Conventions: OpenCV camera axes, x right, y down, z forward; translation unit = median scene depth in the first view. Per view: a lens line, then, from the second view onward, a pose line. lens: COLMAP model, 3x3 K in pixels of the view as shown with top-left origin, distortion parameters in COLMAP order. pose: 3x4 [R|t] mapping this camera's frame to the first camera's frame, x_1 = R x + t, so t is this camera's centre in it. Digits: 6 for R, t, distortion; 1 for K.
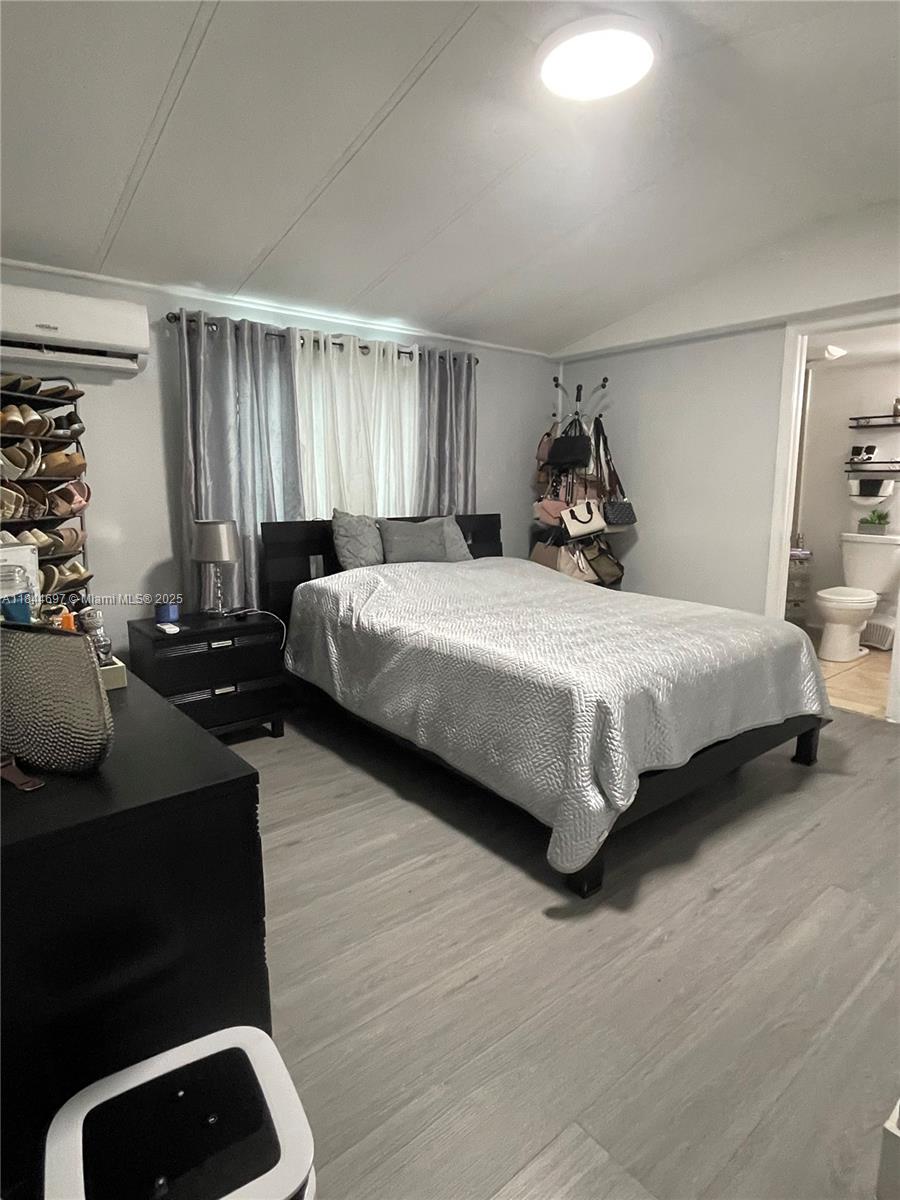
lens RADIAL K [[670.3, 0, 451.5], [0, 670.3, 595.0], [0, 0, 1]] dist [-0.005344, -0.000607]
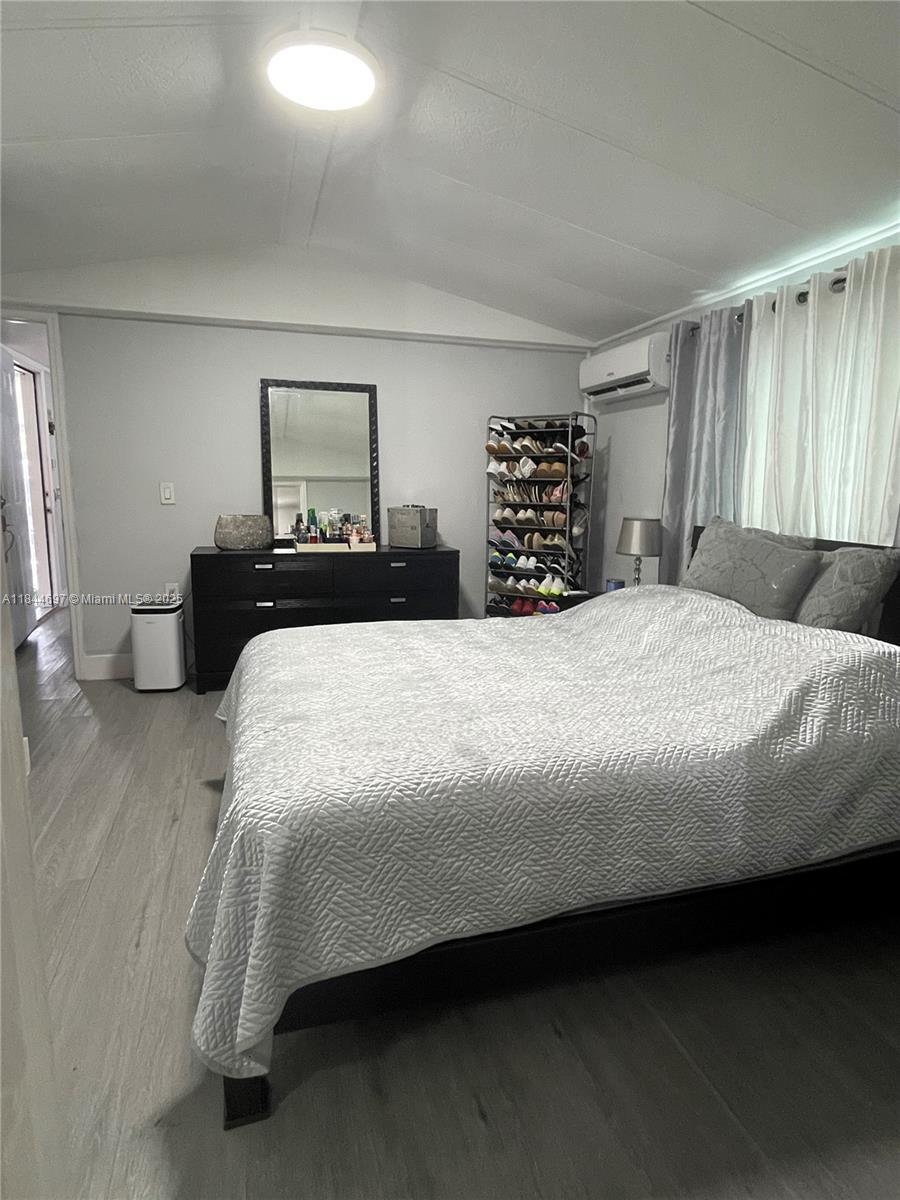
lens RADIAL K [[668.8, 0, 450.6], [0, 668.8, 593.7], [0, 0, 1]] dist [-0.005719, -0.000142]
pose [[-0.396391, 0.146045, -0.906391, 0.636608], [-0.166062, 0.959576, 0.227238, -0.152672], [0.902938, 0.240592, -0.356115, 0.925026]]
